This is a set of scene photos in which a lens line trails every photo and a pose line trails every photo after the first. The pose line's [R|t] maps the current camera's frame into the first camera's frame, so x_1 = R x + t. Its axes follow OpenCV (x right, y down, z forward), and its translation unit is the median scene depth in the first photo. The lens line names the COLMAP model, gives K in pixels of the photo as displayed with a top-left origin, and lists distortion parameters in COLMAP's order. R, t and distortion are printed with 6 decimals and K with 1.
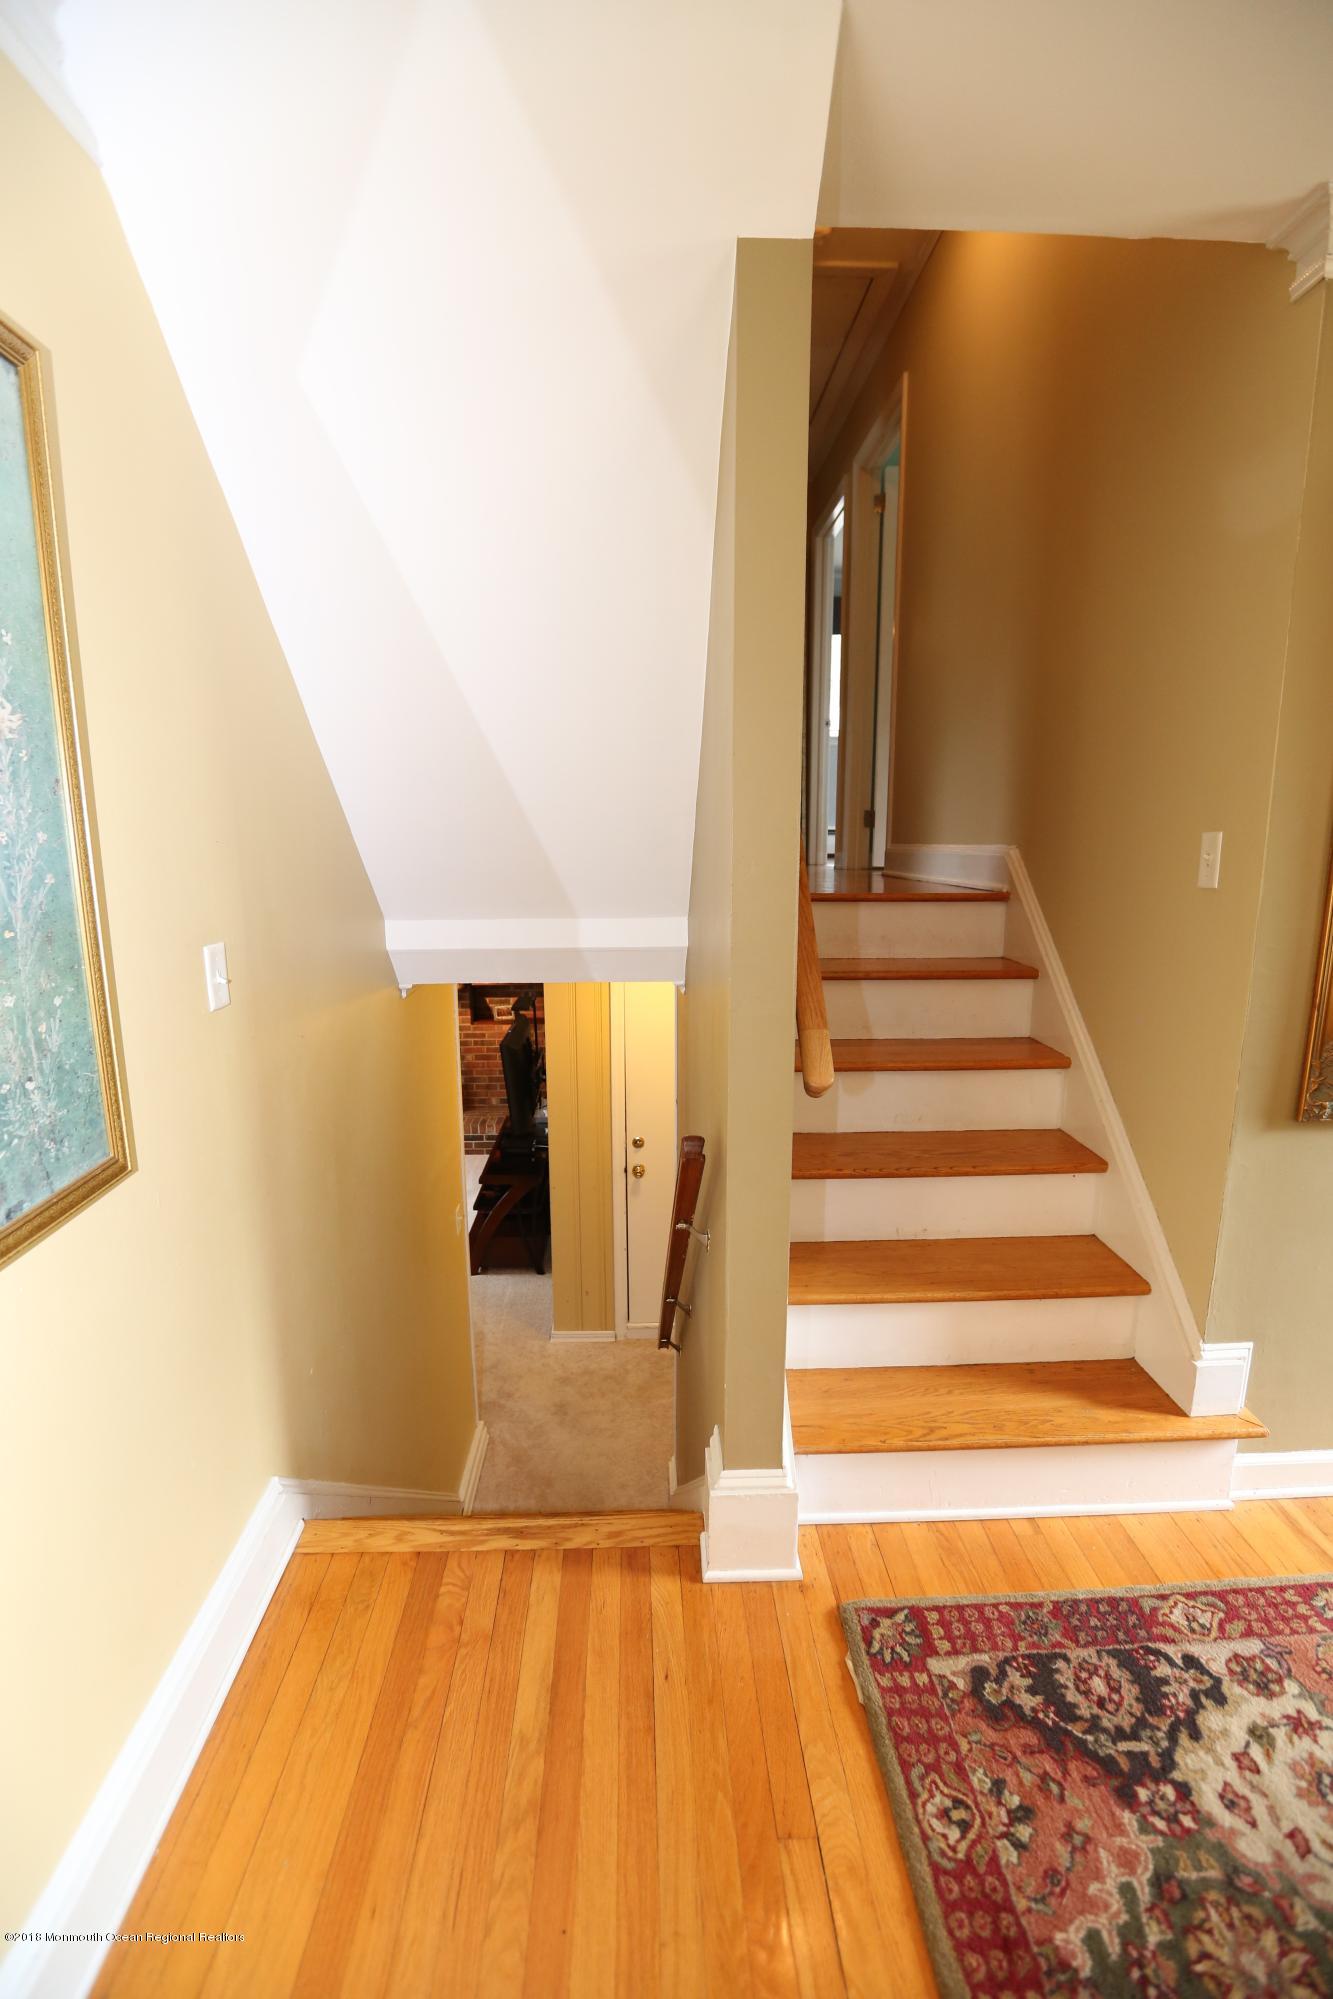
lens RADIAL K [[906.9, 0, 668.7], [0, 906.9, 1000.5], [0, 0, 1]] dist [0.000167, 0.000053]
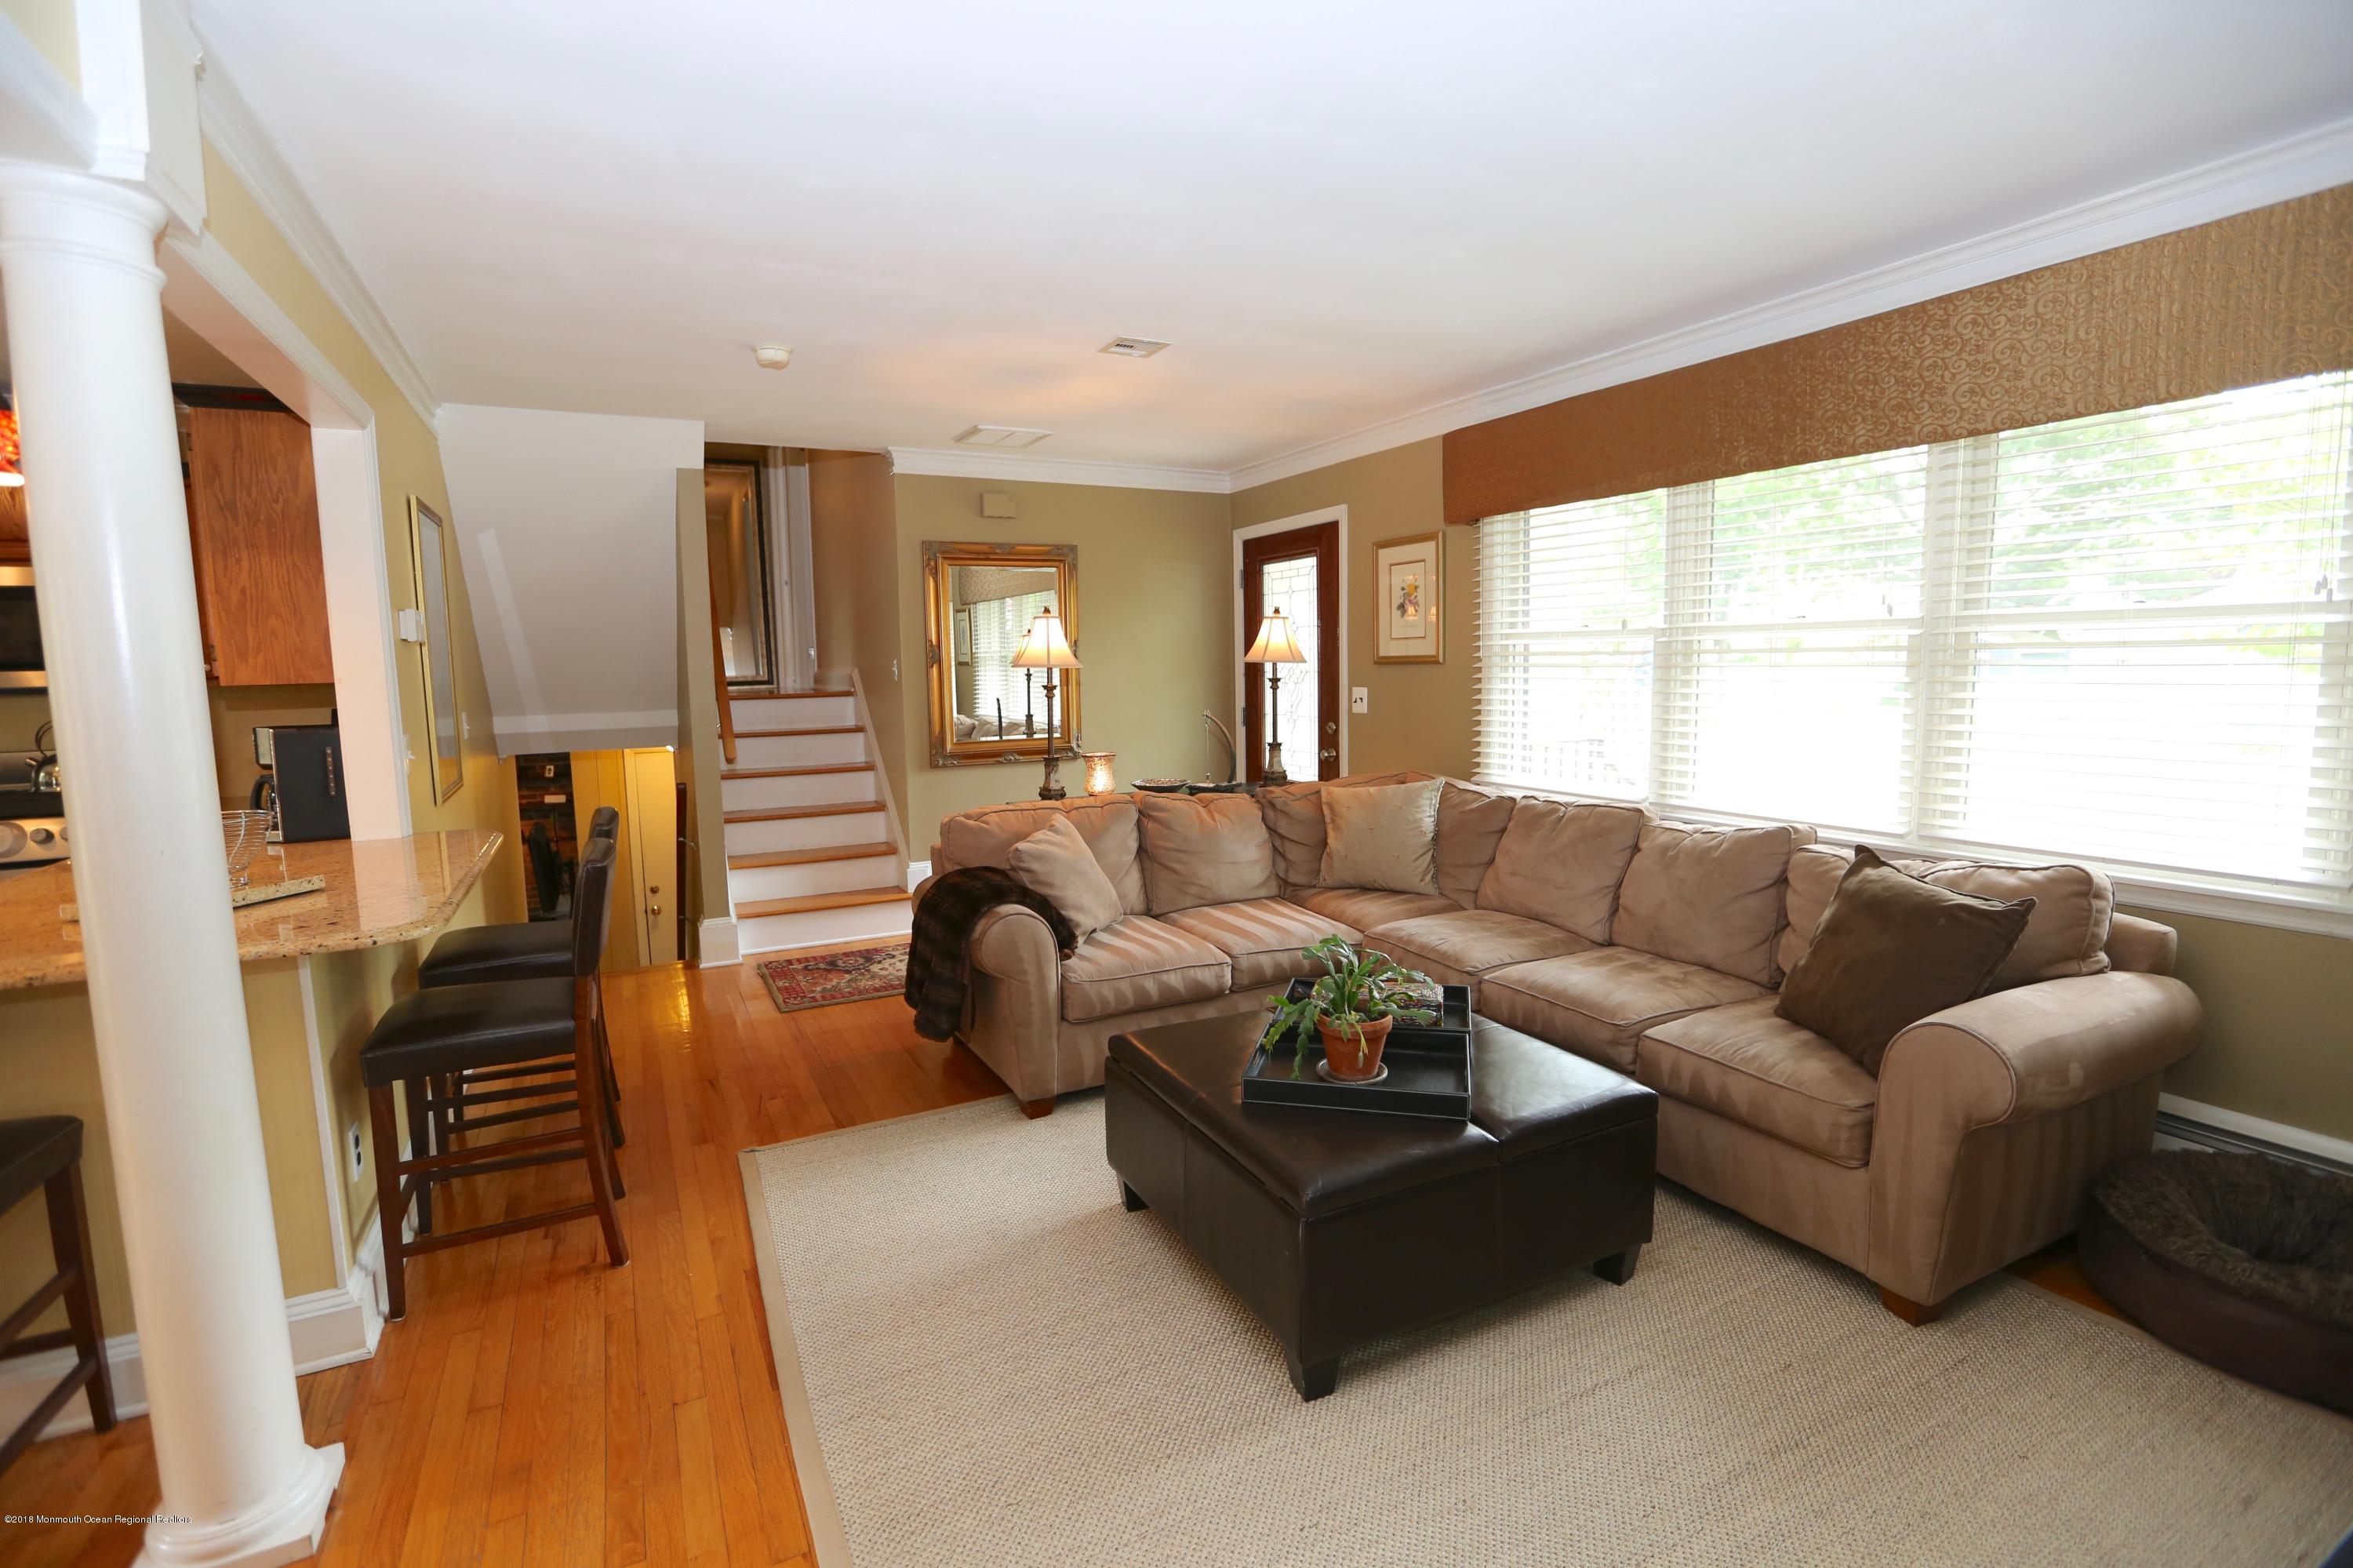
lens RADIAL K [[1067.5, 0, 1172.1], [0, 1067.5, 780.4], [0, 0, 1]] dist [0.000167, 0.000053]
pose [[0.904101, -0.060638, 0.422994, 0.002669], [0.090108, 0.994676, -0.050005, 0.390487], [-0.417710, 0.083325, 0.904752, -2.172212]]
